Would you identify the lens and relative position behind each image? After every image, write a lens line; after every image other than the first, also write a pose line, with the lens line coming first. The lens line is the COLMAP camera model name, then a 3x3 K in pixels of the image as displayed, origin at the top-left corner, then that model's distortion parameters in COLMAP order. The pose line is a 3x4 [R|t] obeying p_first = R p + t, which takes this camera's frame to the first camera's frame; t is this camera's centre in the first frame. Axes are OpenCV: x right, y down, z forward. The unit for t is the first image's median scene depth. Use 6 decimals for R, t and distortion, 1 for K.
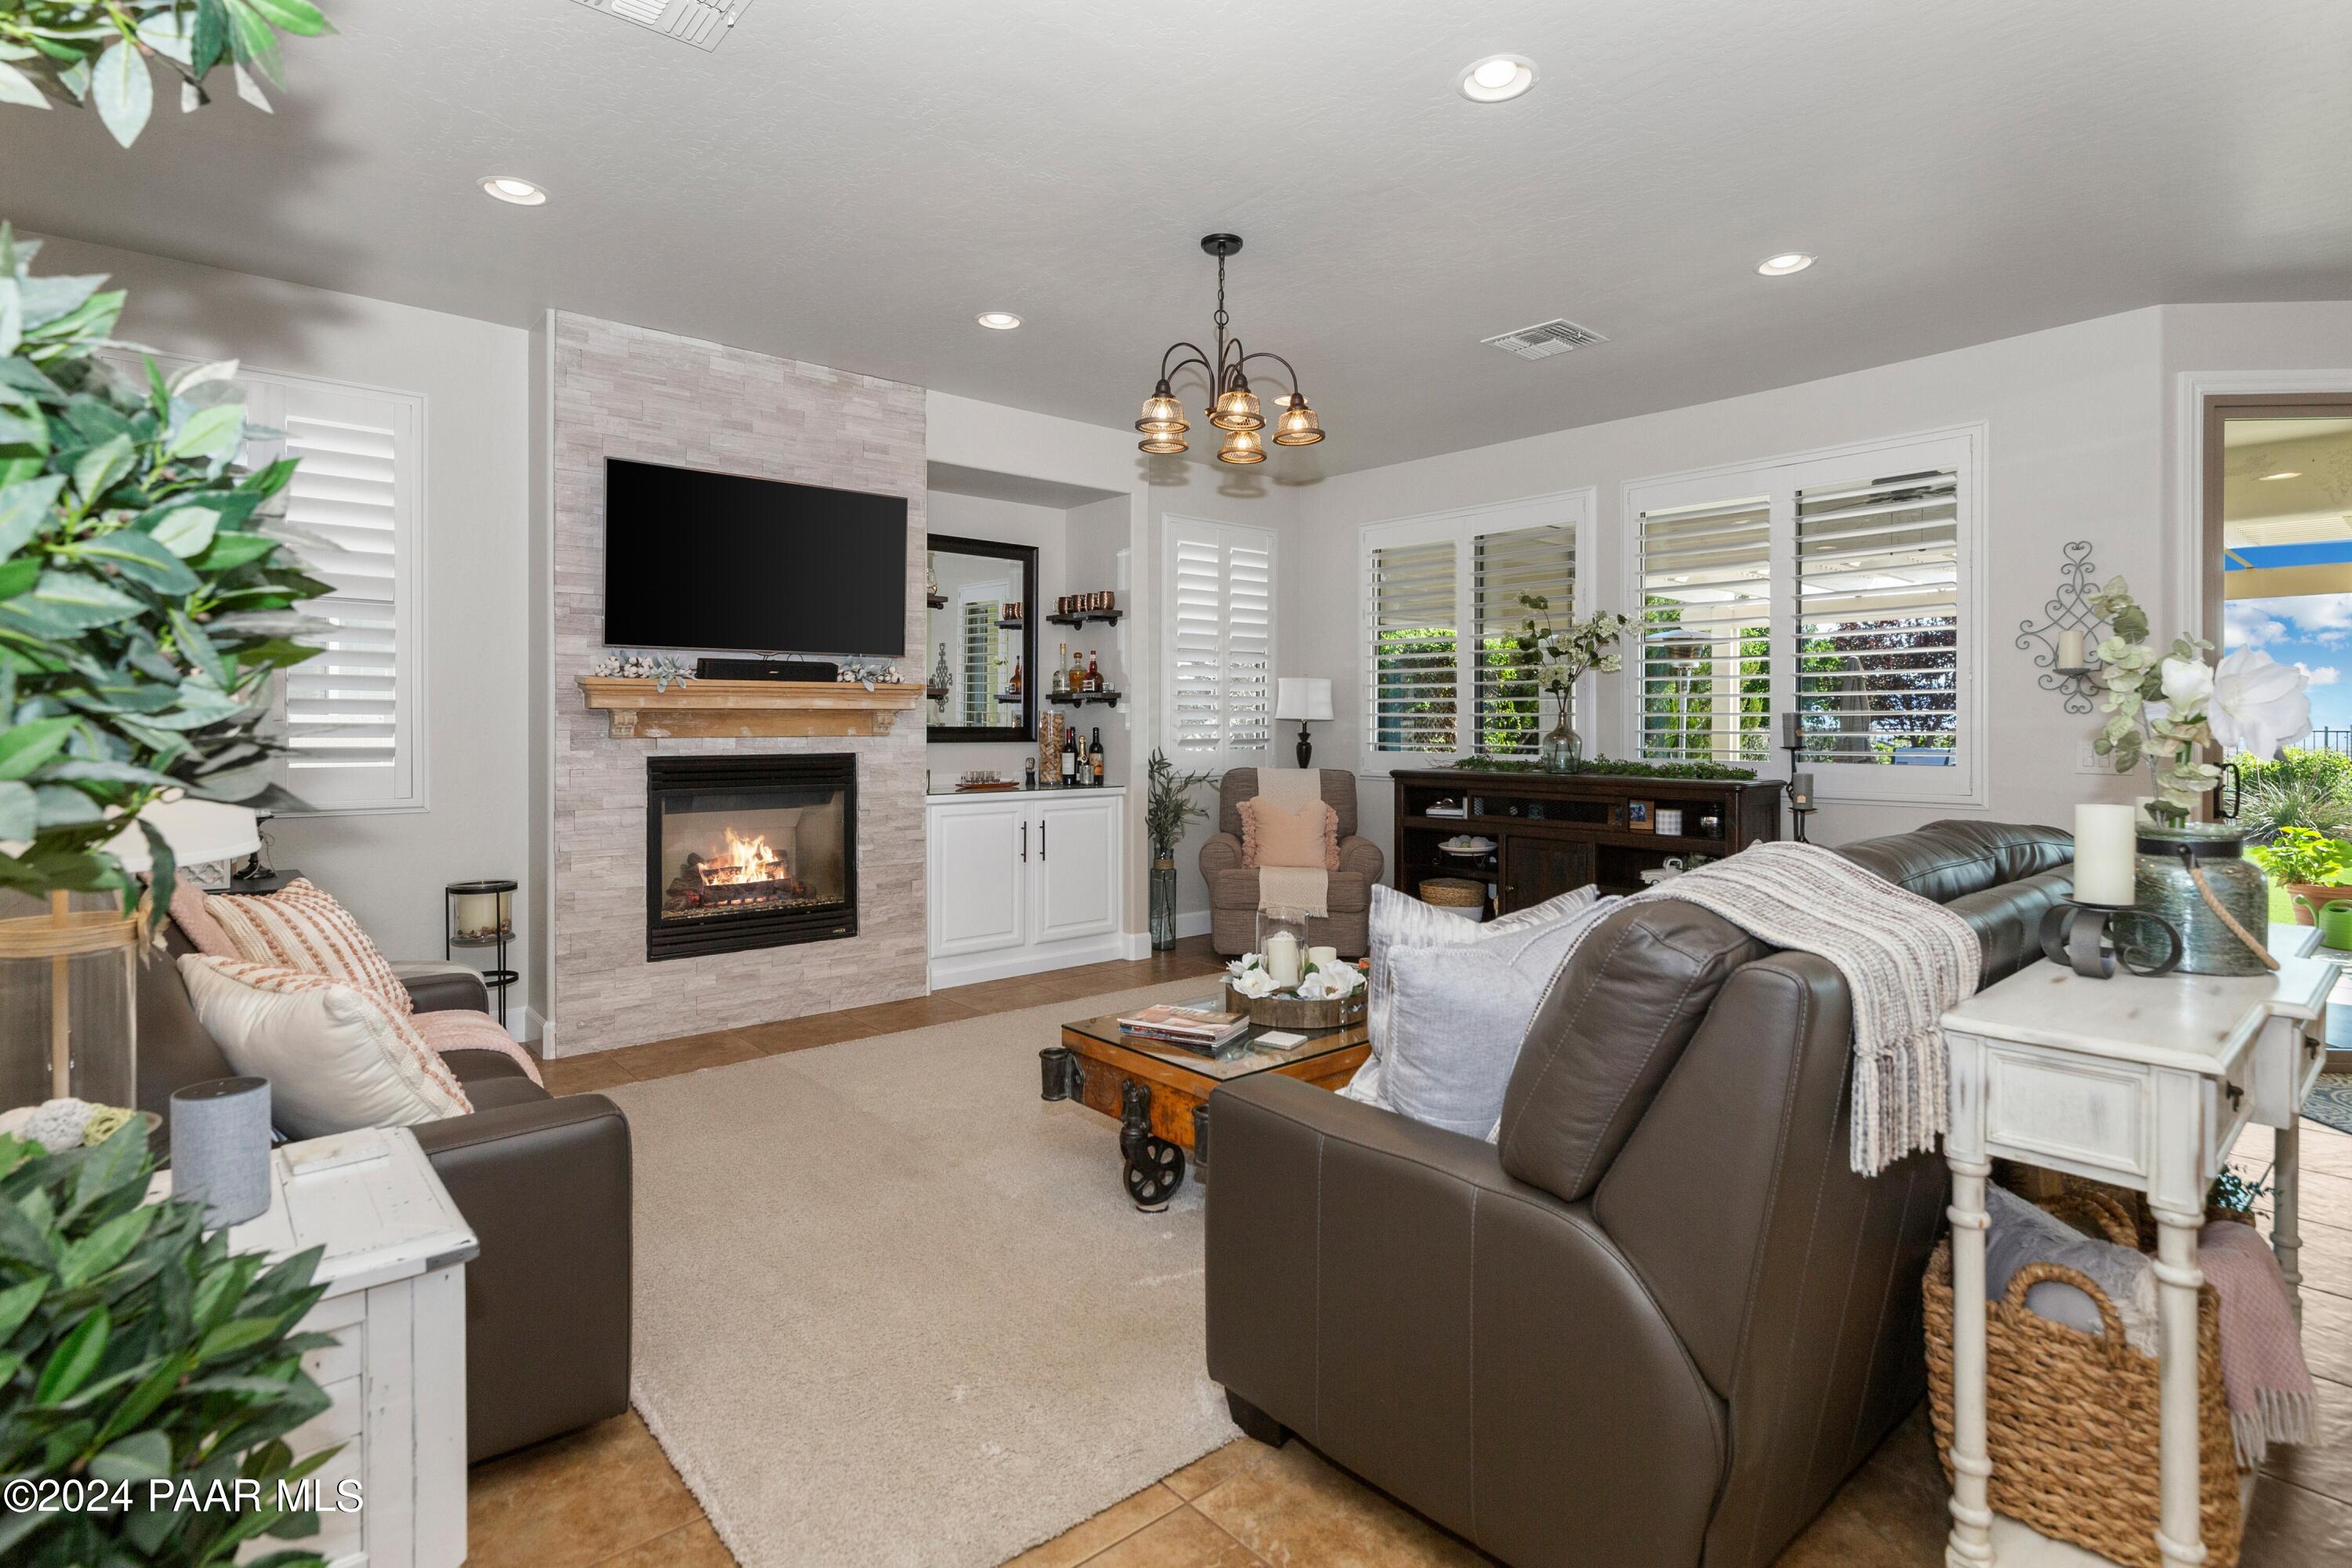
lens RADIAL K [[1170.5, 0, 1176.0], [0, 1170.5, 784.0], [0, 0, 1]] dist [0.002093, -0.000078]
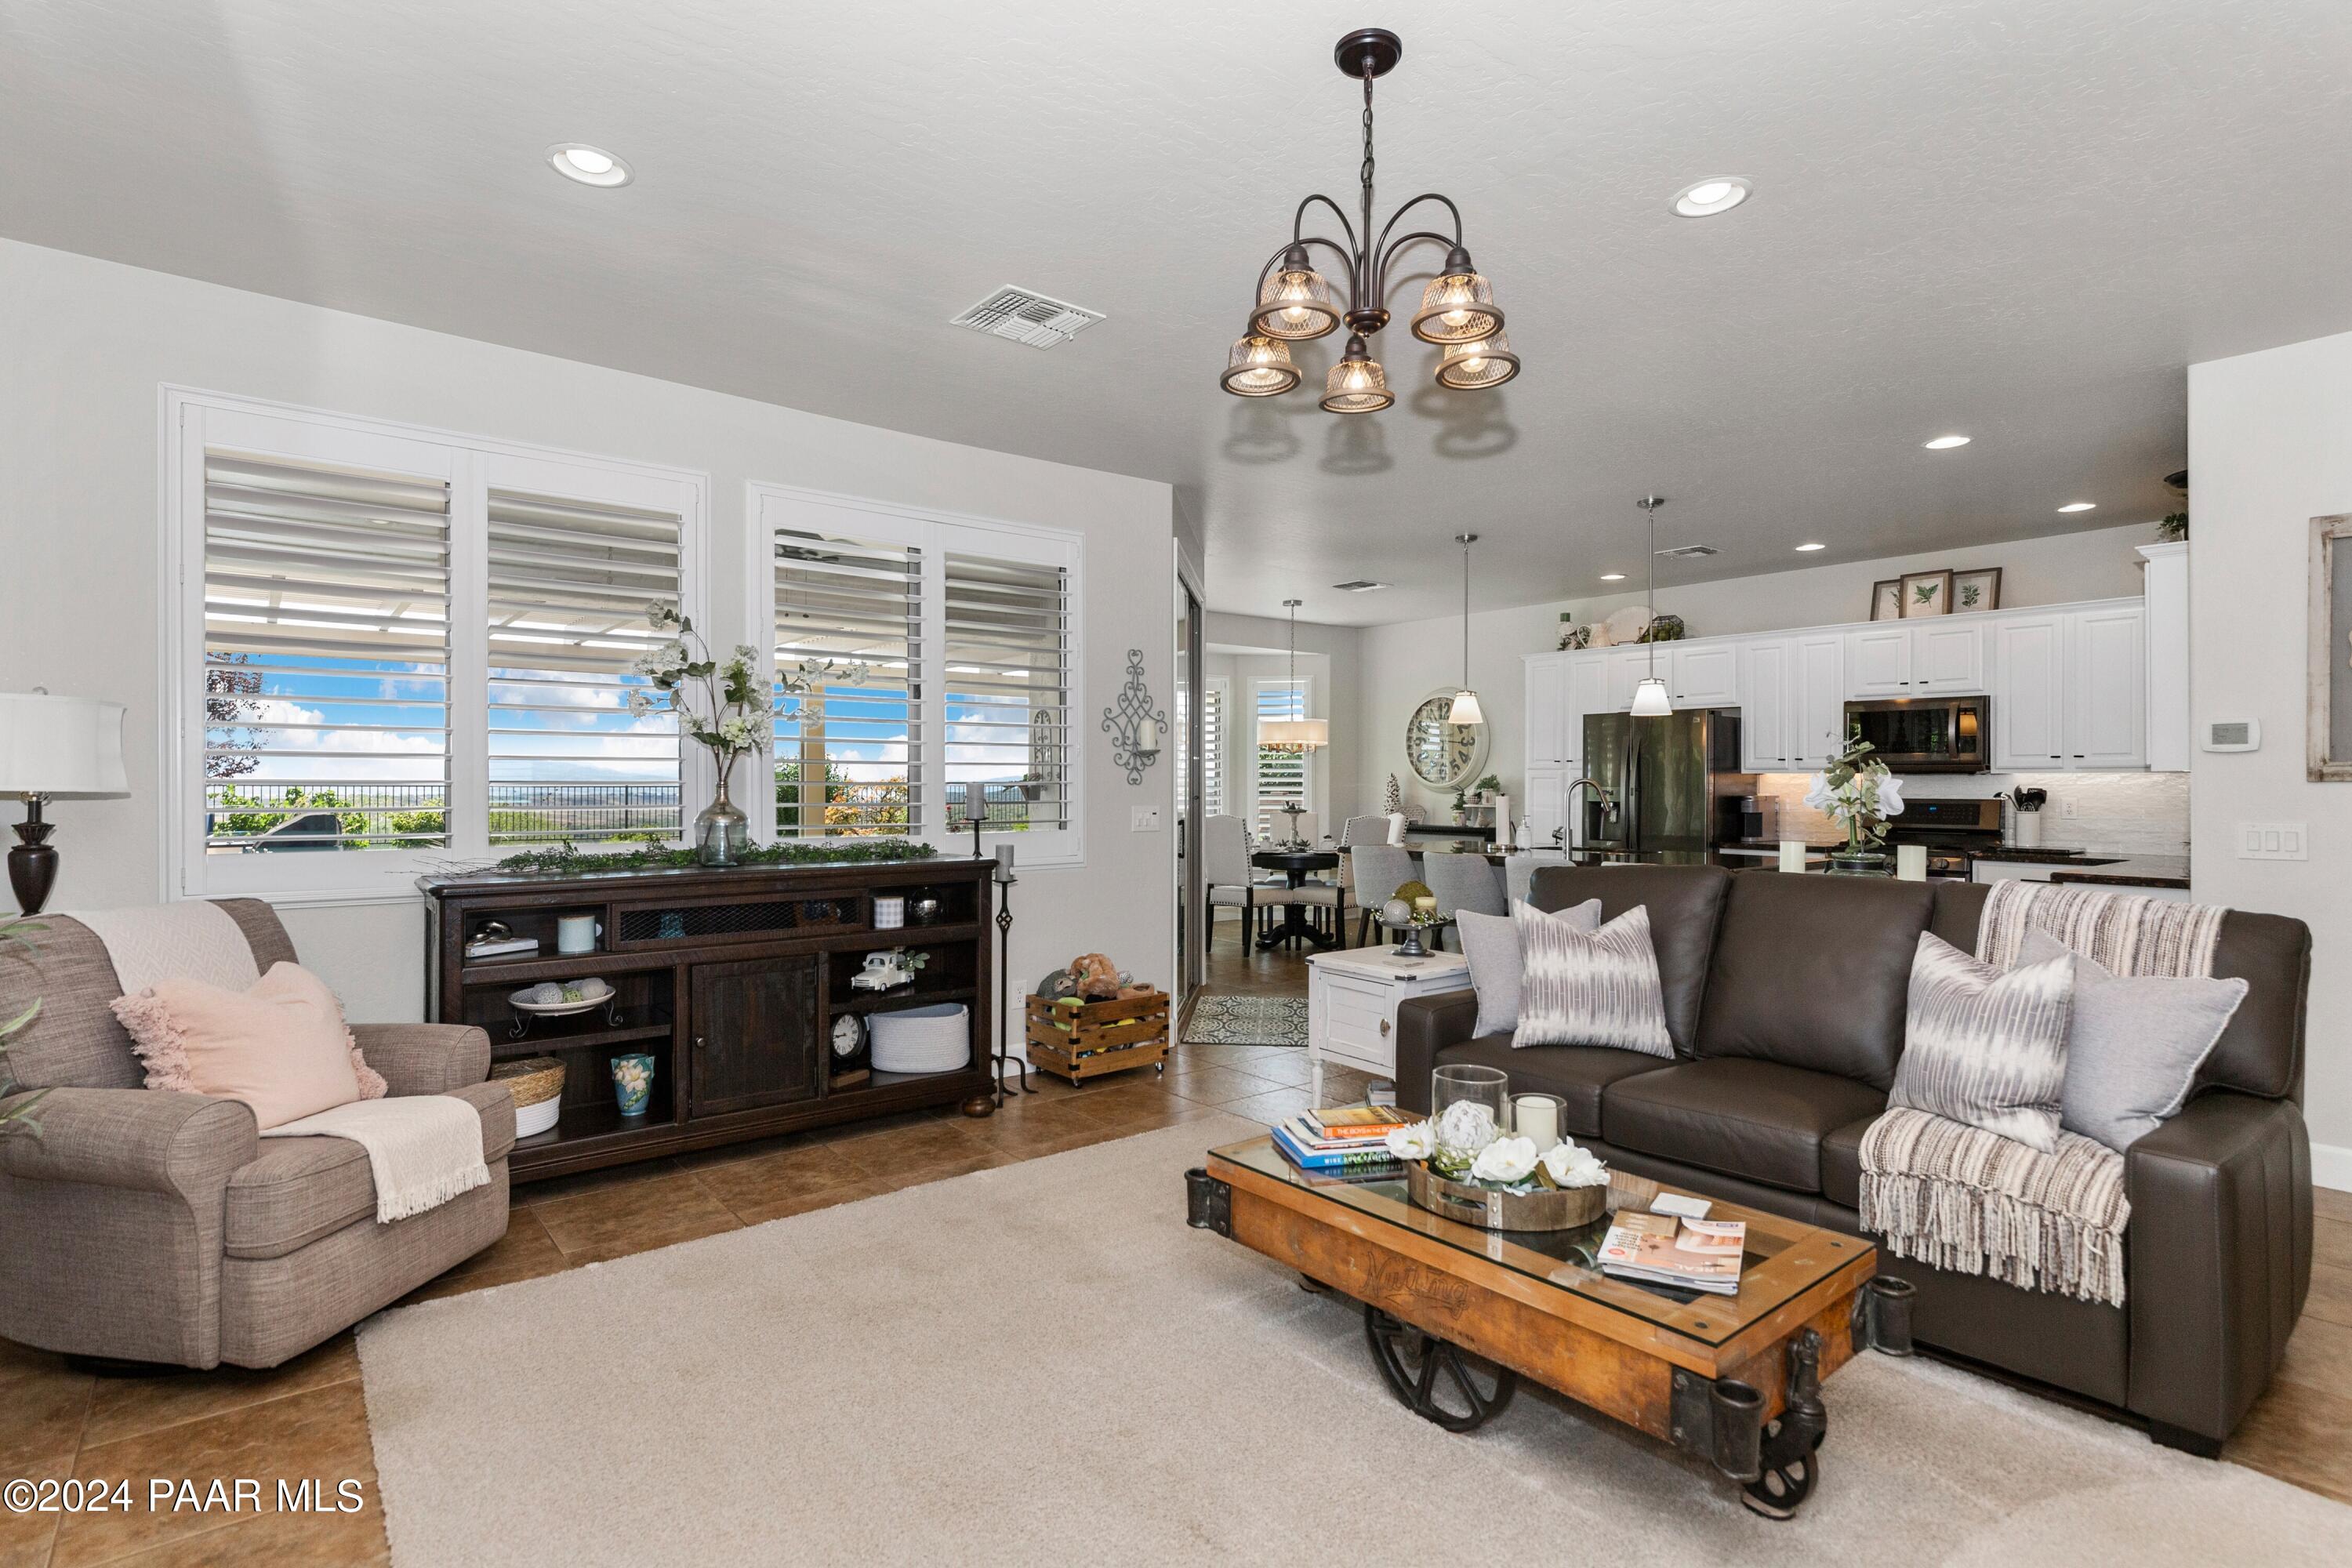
lens RADIAL K [[1170.5, 0, 1176.0], [0, 1170.5, 784.0], [0, 0, 1]] dist [0.002093, -0.000078]
pose [[0.046208, -0.003511, 0.998926, -0.416345], [0.049714, 0.998763, 0.001211, -0.051886], [-0.997694, 0.049605, 0.046326, 0.767976]]
